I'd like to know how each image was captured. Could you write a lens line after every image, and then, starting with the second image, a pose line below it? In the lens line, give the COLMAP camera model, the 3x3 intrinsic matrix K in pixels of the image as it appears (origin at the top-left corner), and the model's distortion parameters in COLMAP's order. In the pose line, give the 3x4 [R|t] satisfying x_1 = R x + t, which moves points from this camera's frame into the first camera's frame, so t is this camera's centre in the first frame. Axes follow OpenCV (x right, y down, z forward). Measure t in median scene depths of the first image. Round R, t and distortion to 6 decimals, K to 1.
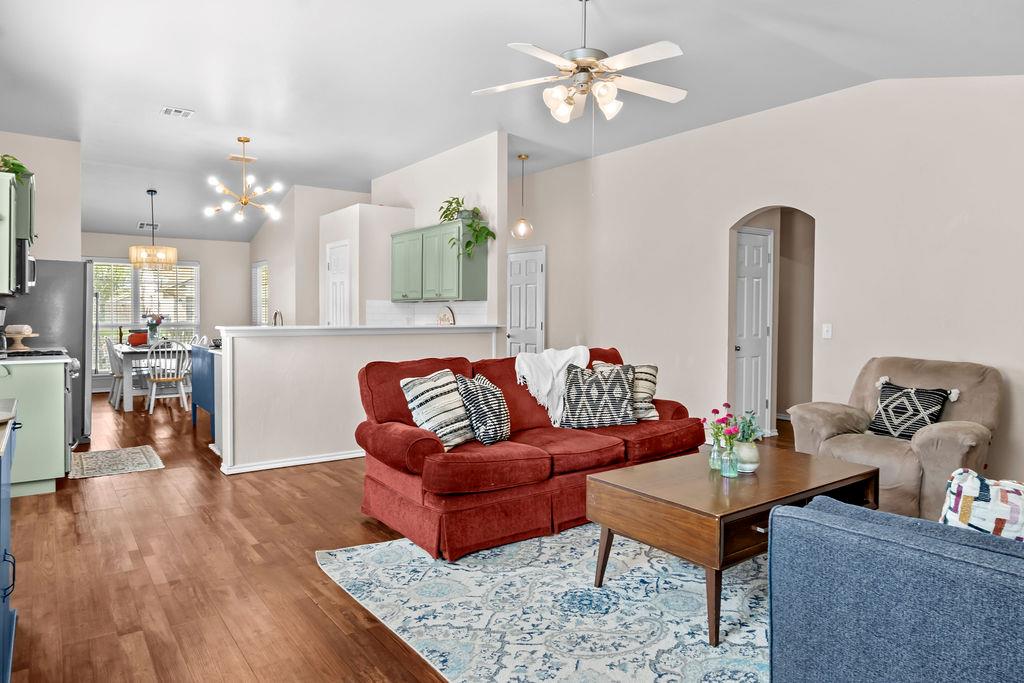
lens RADIAL K [[650.7, 0, 521.1], [0, 650.7, 320.6], [0, 0, 1]] dist [-0.001165, -0.000960]
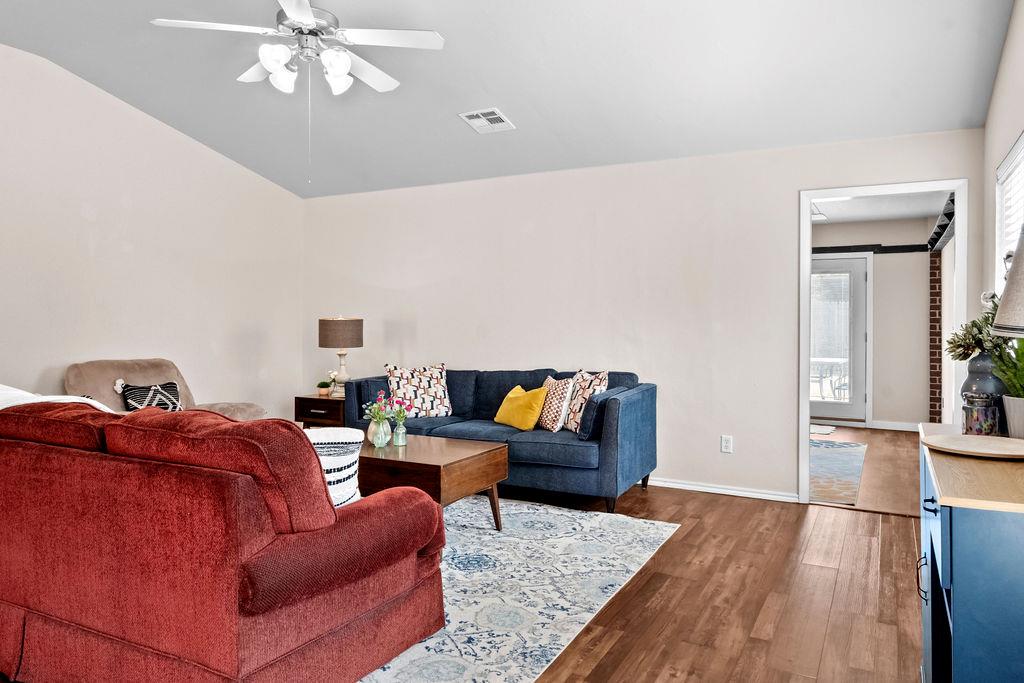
lens RADIAL K [[697.4, 0, 512.5], [0, 697.4, 330.7], [0, 0, 1]] dist [-0.002426, 0.000566]
pose [[-0.427144, -0.025012, 0.903838, -0.686391], [0.006714, 0.999502, 0.030833, -0.018470], [-0.904159, 0.019239, -0.426763, 0.941246]]
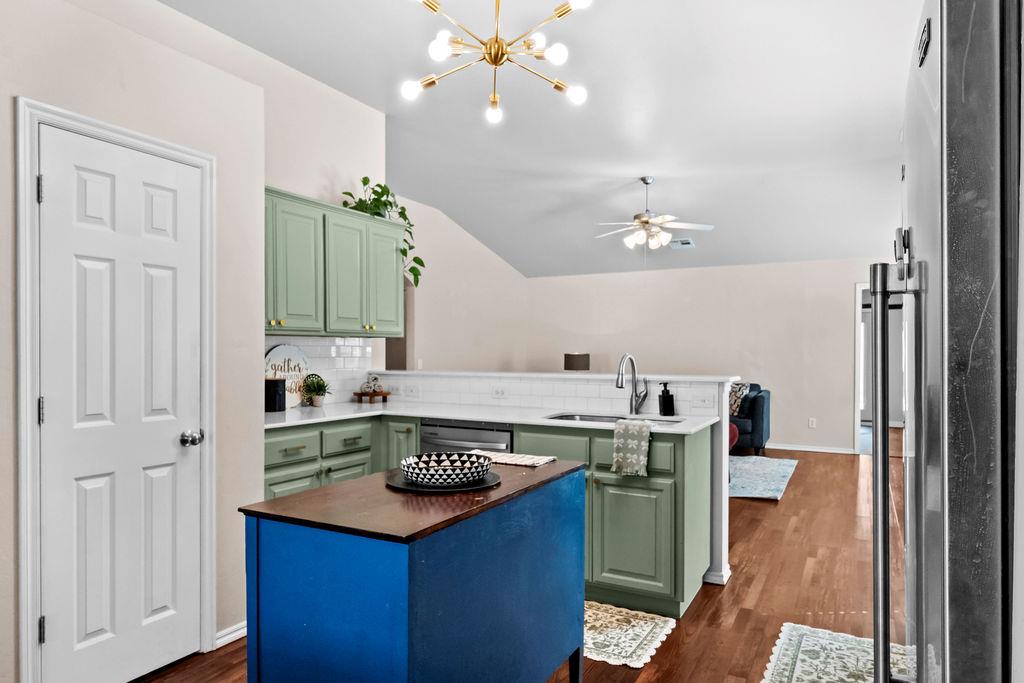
lens RADIAL K [[646.2, 0, 508.9], [0, 646.2, 368.3], [0, 0, 1]] dist [-0.005164, -0.001354]
pose [[-0.422266, -0.030957, 0.905943, -1.145908], [0.006899, 0.999278, 0.037362, -0.033985], [-0.906446, 0.022026, -0.421748, 1.744967]]
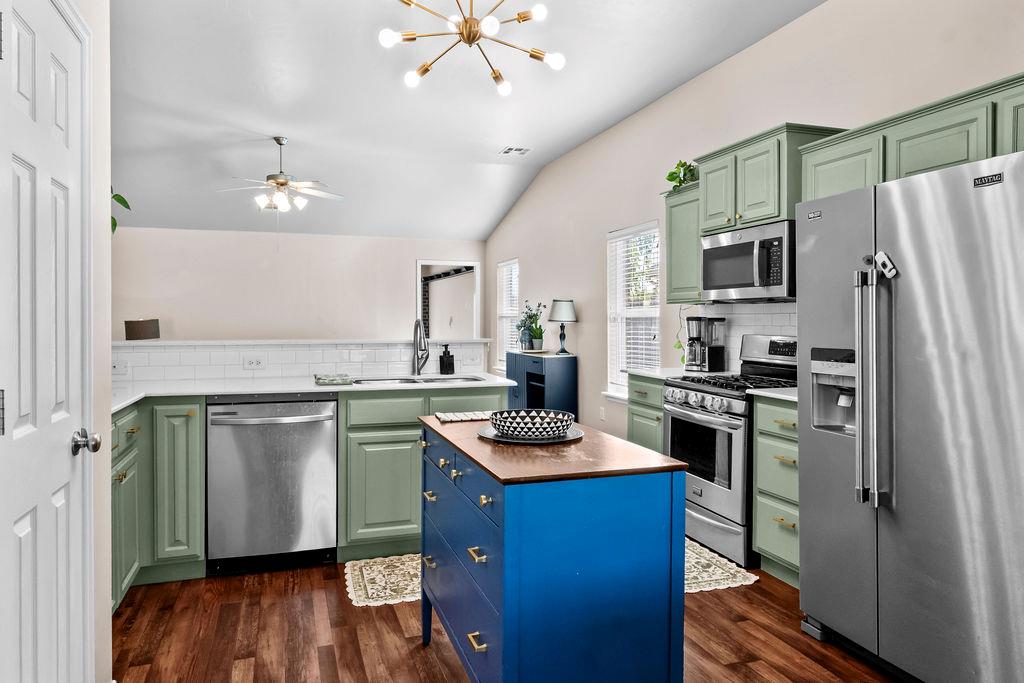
lens RADIAL K [[665.9, 0, 509.6], [0, 665.9, 317.6], [0, 0, 1]] dist [0.001497, 0.000473]
pose [[-0.952084, -0.006320, 0.305772, -0.862354], [-0.002814, 0.999925, 0.011906, -0.033082], [-0.305825, 0.010475, -0.952030, 2.085818]]
